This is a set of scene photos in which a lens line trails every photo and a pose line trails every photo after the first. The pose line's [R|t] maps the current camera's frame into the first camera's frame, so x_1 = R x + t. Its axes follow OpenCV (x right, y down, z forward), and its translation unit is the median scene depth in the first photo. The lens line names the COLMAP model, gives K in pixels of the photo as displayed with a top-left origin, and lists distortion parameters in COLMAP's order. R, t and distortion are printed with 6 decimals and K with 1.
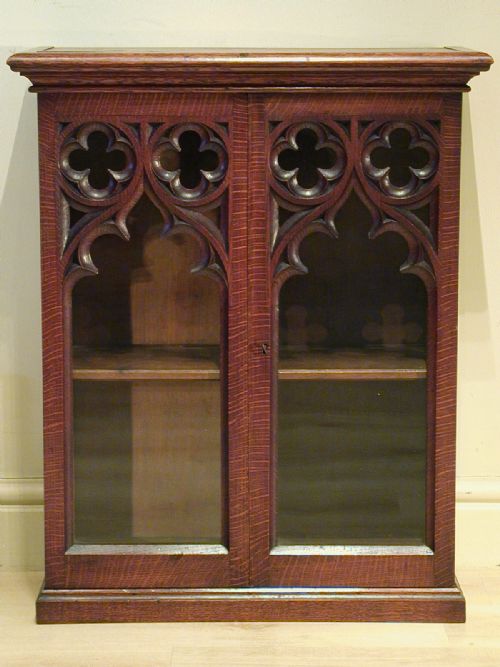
lens RADIAL K [[1945.0, 0, 250.6], [0, 1945.0, 336.7], [0, 0, 1]] dist [0.251107, 0.000000]
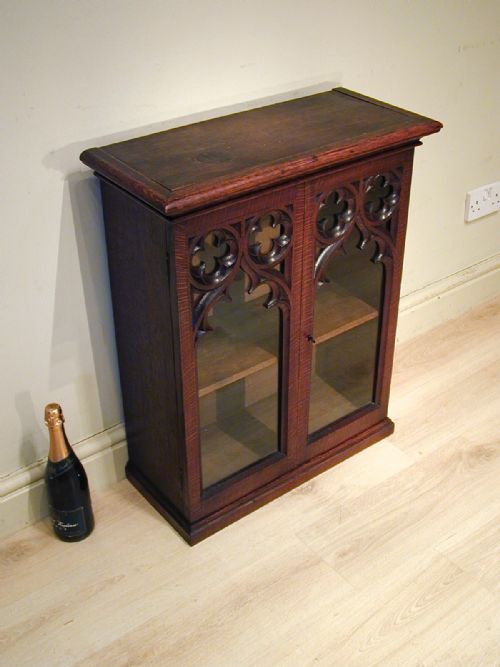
lens RADIAL K [[847.5, 0, 247.3], [0, 847.5, 327.2], [0, 0, 1]] dist [-0.078043, 0.000000]
pose [[0.798906, -0.327886, 0.504222, -0.354052], [0.107006, 0.902447, 0.417299, -0.276302], [-0.591860, -0.279428, 0.756057, 0.550171]]
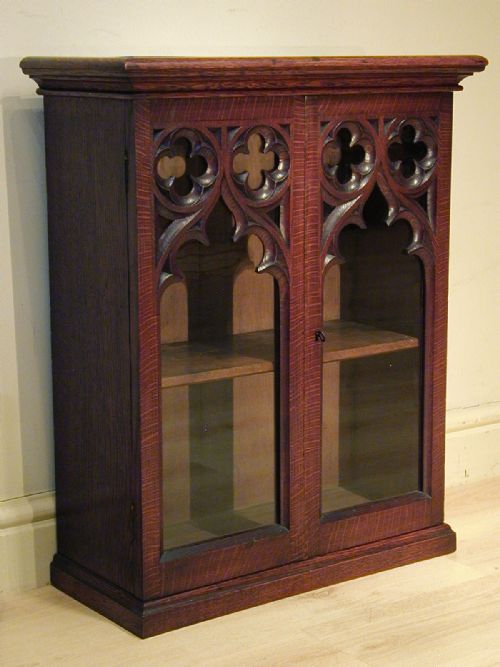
lens RADIAL K [[1426.5, 0, 244.0], [0, 1426.5, 335.7], [0, 0, 1]] dist [0.174836, 0.000000]
pose [[0.814106, -0.113025, 0.569610, -0.477009], [0.102947, 0.993430, 0.049986, -0.037763], [-0.571518, 0.017945, 0.820393, 0.382584]]
